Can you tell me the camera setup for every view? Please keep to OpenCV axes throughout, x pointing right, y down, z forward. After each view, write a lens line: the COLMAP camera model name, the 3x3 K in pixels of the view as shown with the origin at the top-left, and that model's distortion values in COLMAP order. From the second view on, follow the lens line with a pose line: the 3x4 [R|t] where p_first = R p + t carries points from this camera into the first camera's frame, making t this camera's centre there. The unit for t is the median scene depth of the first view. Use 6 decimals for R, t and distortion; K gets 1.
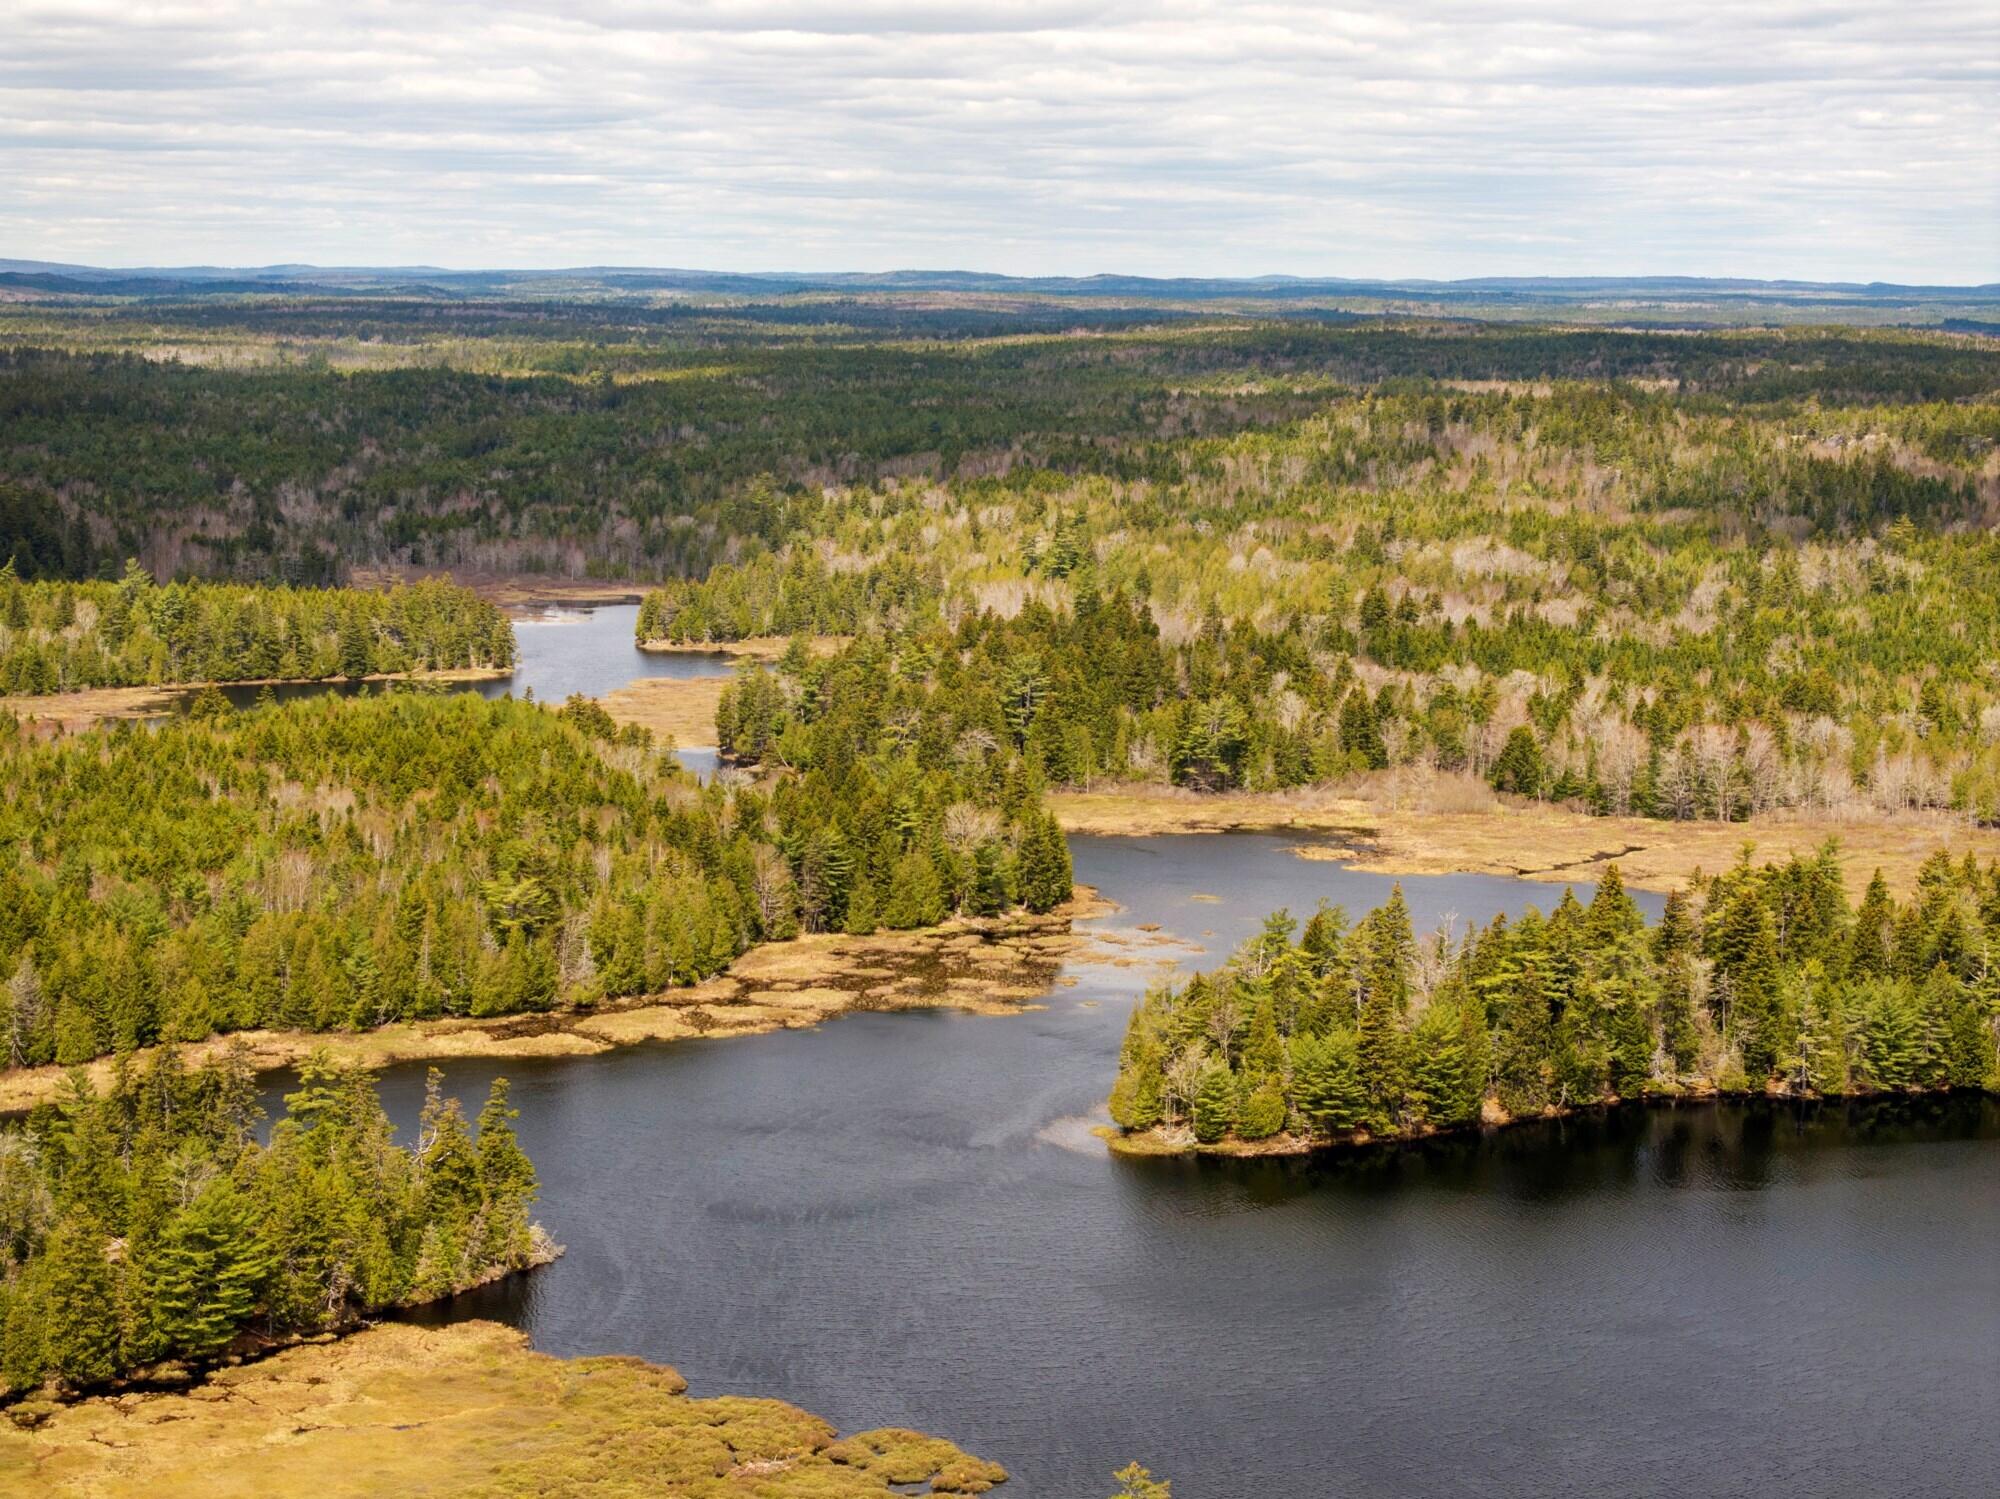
lens RADIAL K [[4002.6, 0, 1011.2], [0, 4002.6, 754.9], [0, 0, 1]] dist [-0.222157, 1.841271]
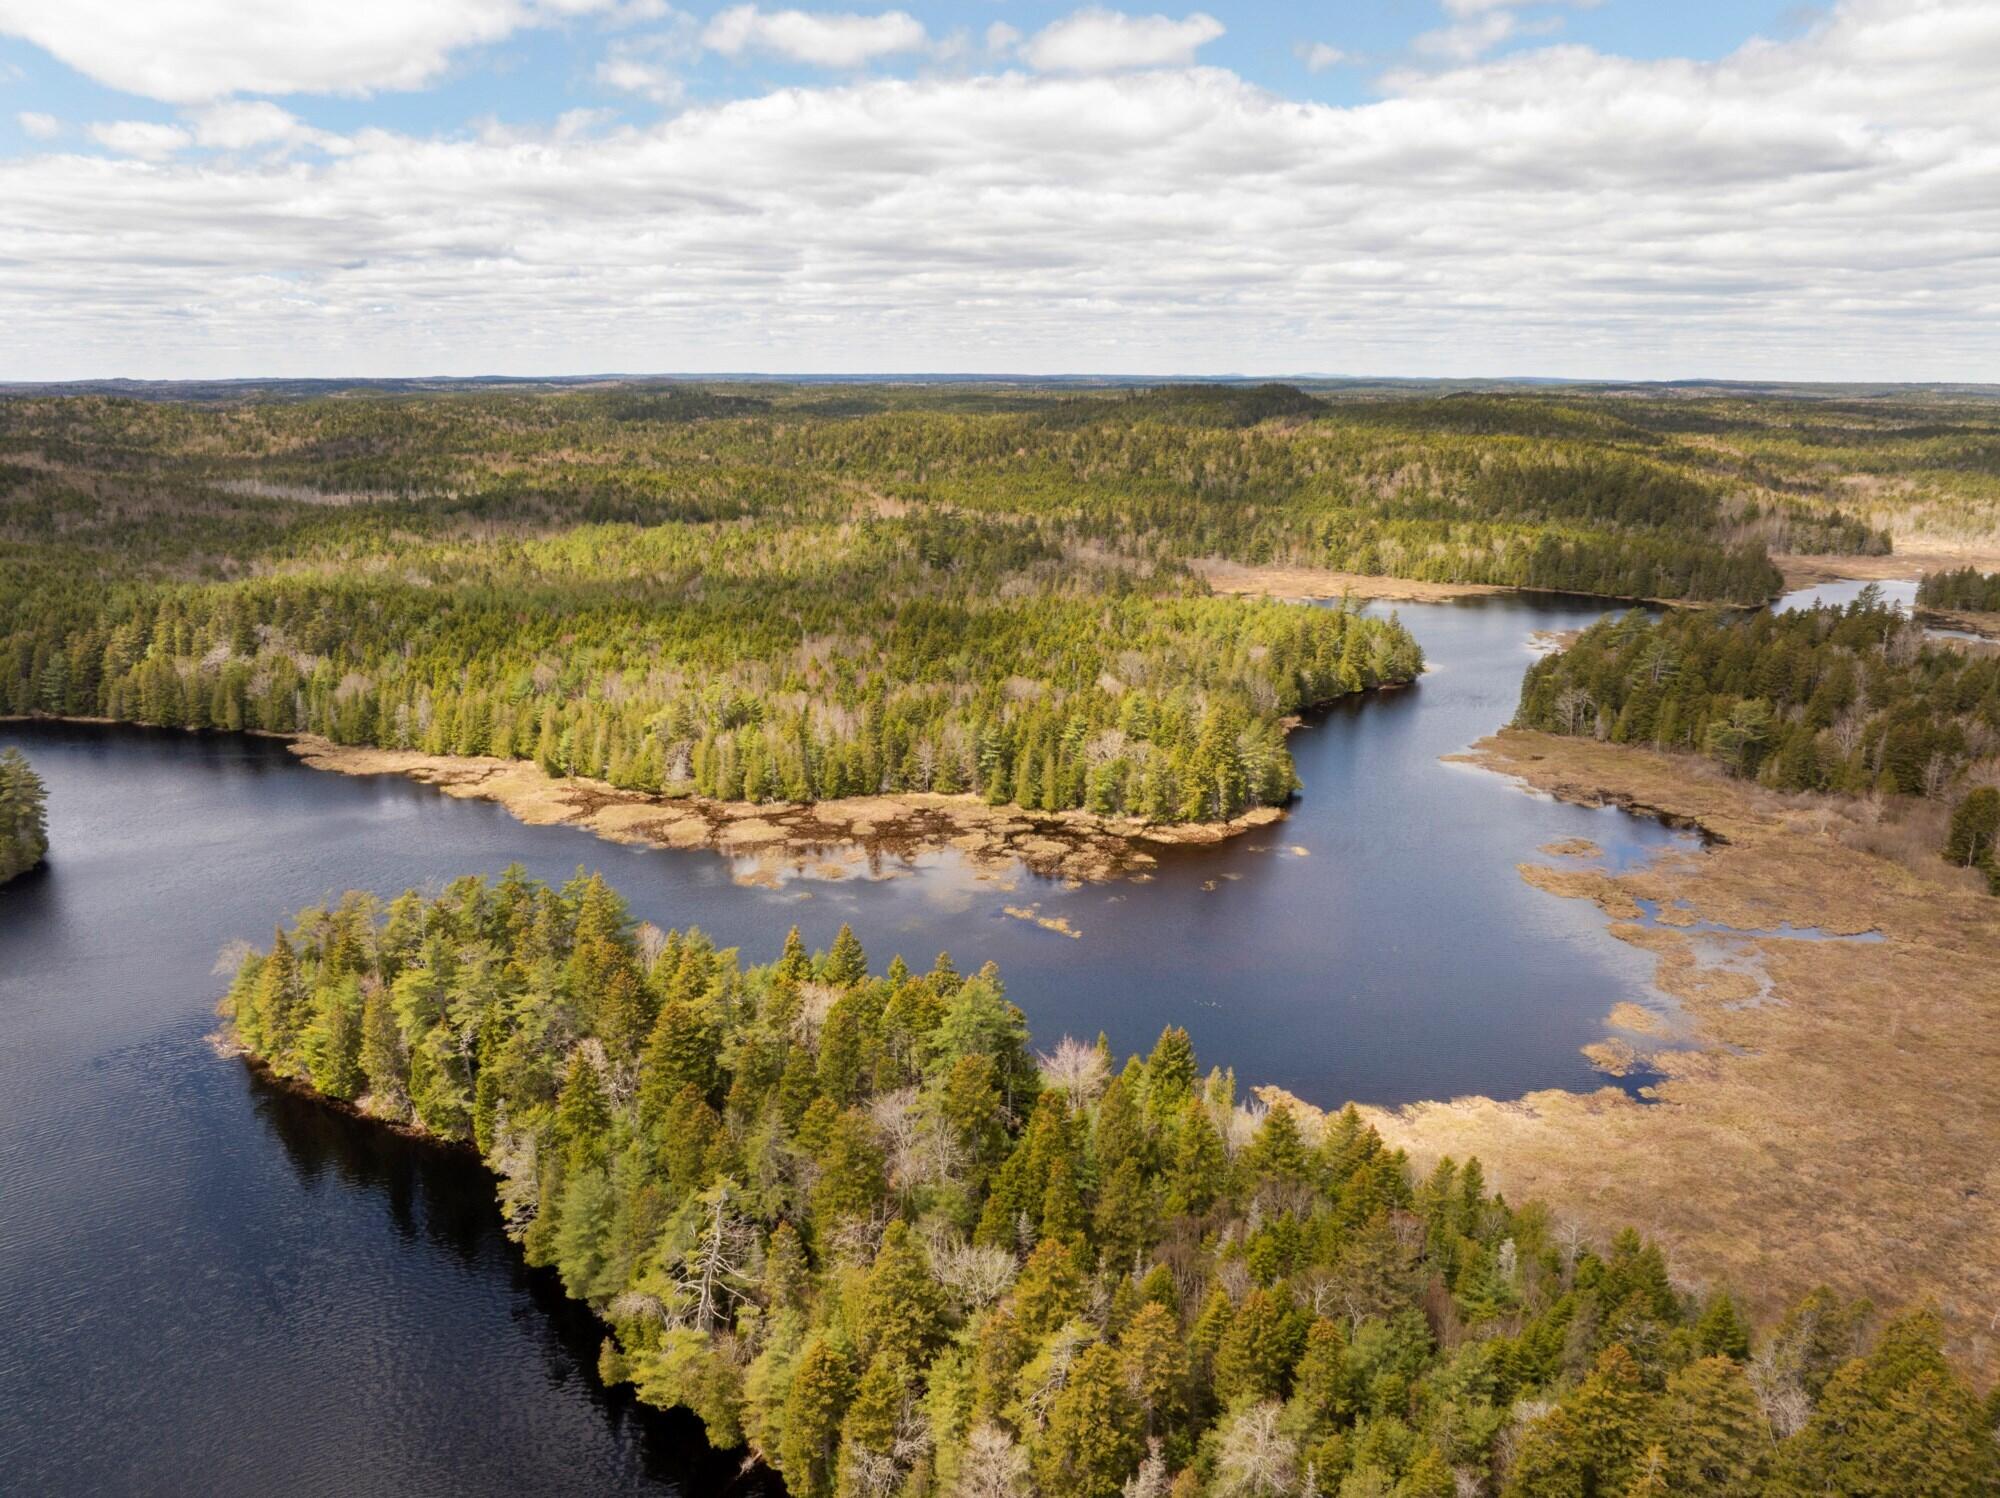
lens RADIAL K [[1389.0, 0, 999.7], [0, 1389.0, 785.2], [0, 0, 1]] dist [-0.031526, 0.002807]
pose [[0.455450, 0.248284, -0.854939, 0.316939], [-0.107453, 0.968634, 0.224059, -0.059792], [0.883753, -0.010182, 0.467843, 0.635079]]
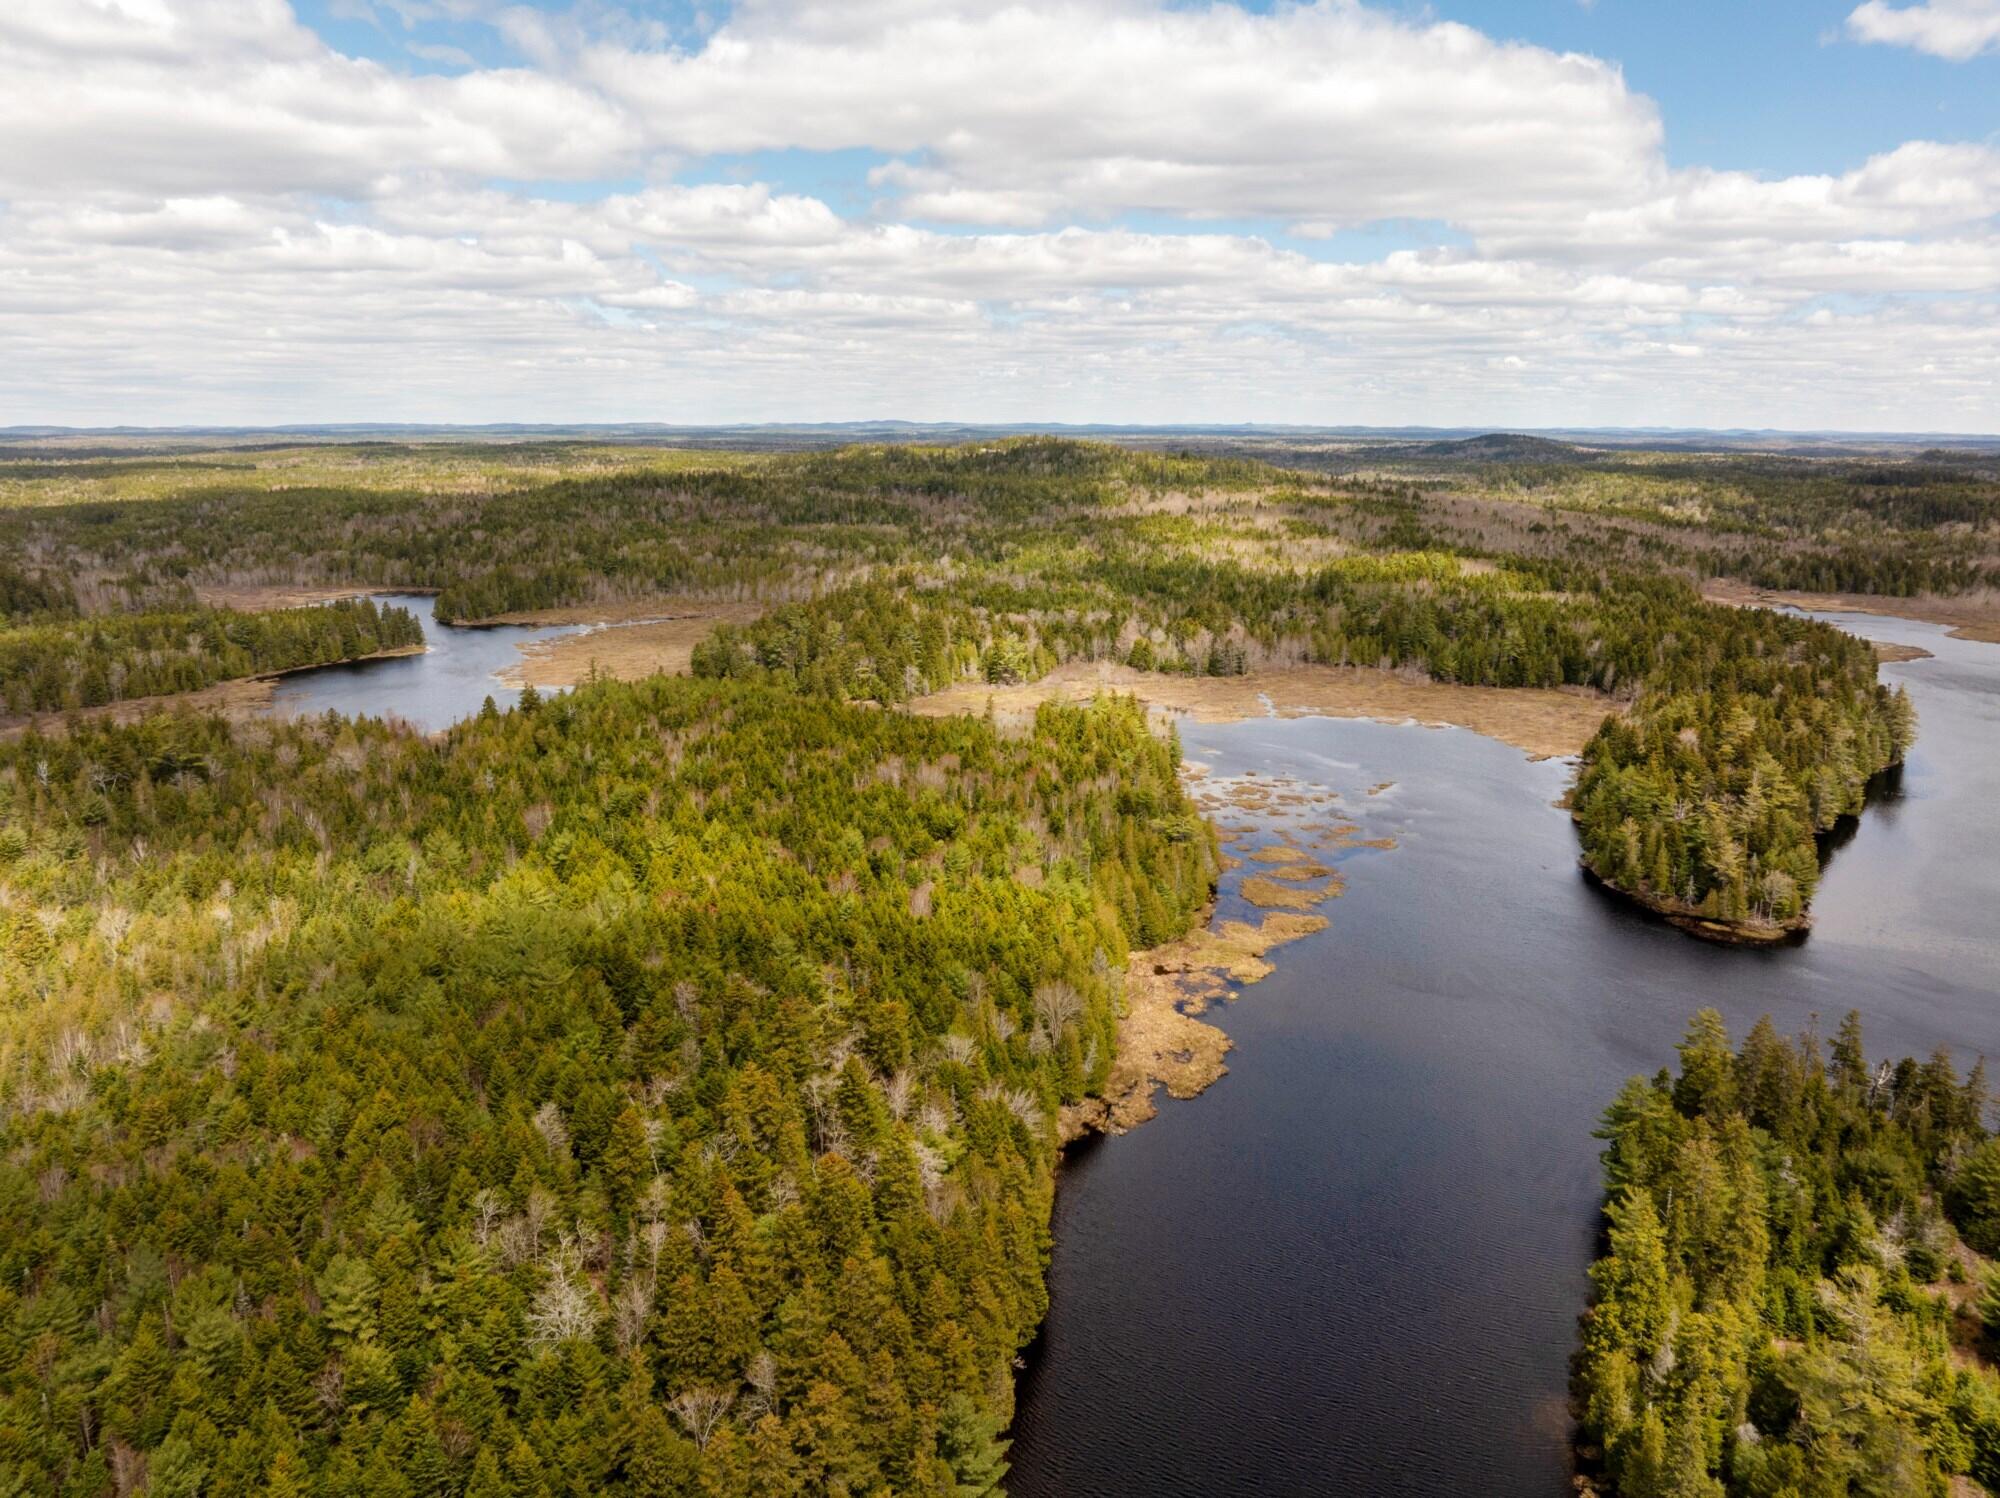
lens RADIAL K [[1405.7, 0, 1000.0], [0, 1405.7, 749.0], [0, 0, 1]] dist [-0.031361, -0.017472]
pose [[0.829442, -0.131355, 0.542928, -0.355042], [0.070248, 0.988770, 0.131903, -0.054539], [-0.554158, -0.071266, 0.829356, 0.430856]]
